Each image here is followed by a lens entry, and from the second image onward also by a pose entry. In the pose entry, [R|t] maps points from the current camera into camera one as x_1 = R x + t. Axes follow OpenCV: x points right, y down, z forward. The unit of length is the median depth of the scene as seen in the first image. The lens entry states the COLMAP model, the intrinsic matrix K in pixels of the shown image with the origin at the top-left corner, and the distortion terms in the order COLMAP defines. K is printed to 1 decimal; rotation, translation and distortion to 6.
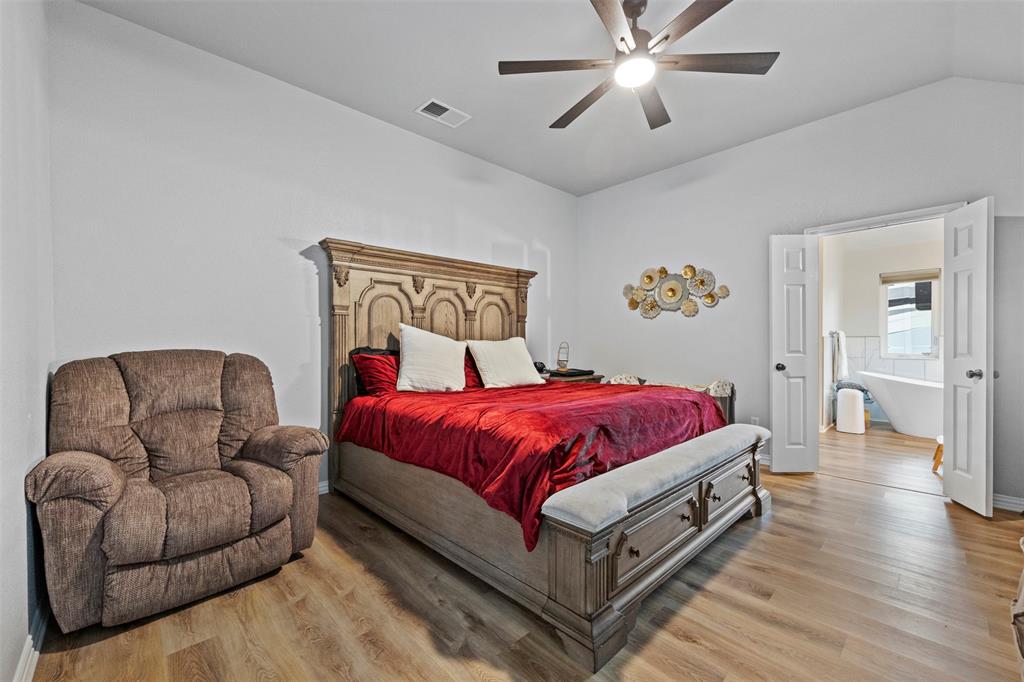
lens RADIAL K [[420.6, 0, 510.1], [0, 420.6, 342.9], [0, 0, 1]] dist [0.001832, 0.000317]
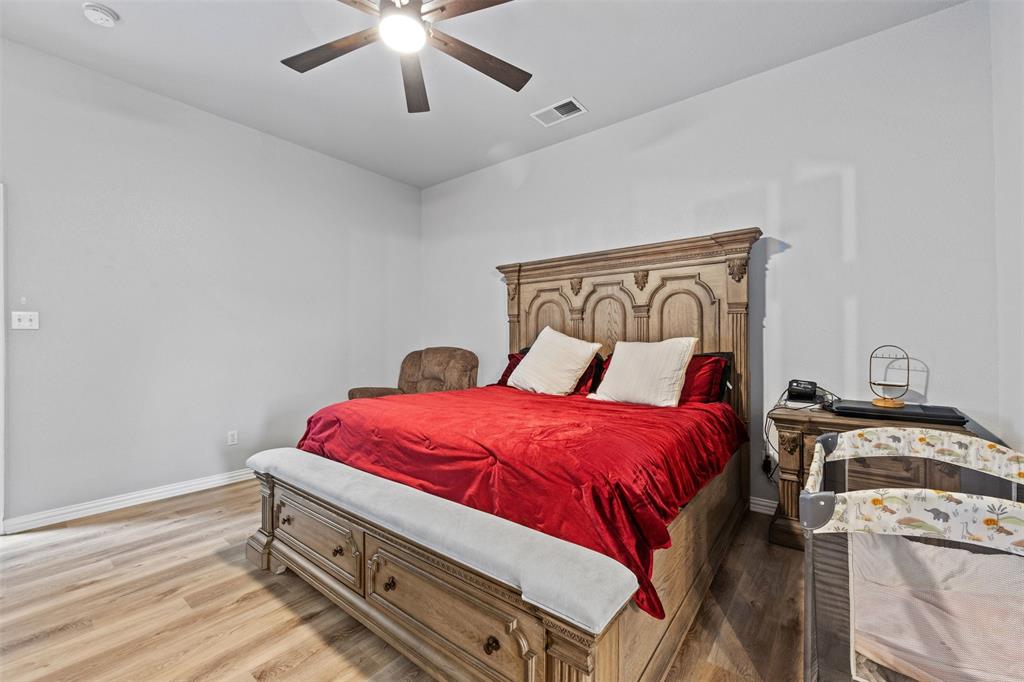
lens RADIAL K [[420.6, 0, 508.5], [0, 420.6, 339.8], [0, 0, 1]] dist [0.001832, 0.000317]
pose [[0.123276, -0.004324, -0.992363, 0.751015], [-0.005351, 0.999973, -0.005022, -0.004965], [0.992358, 0.005929, 0.123249, 0.710562]]
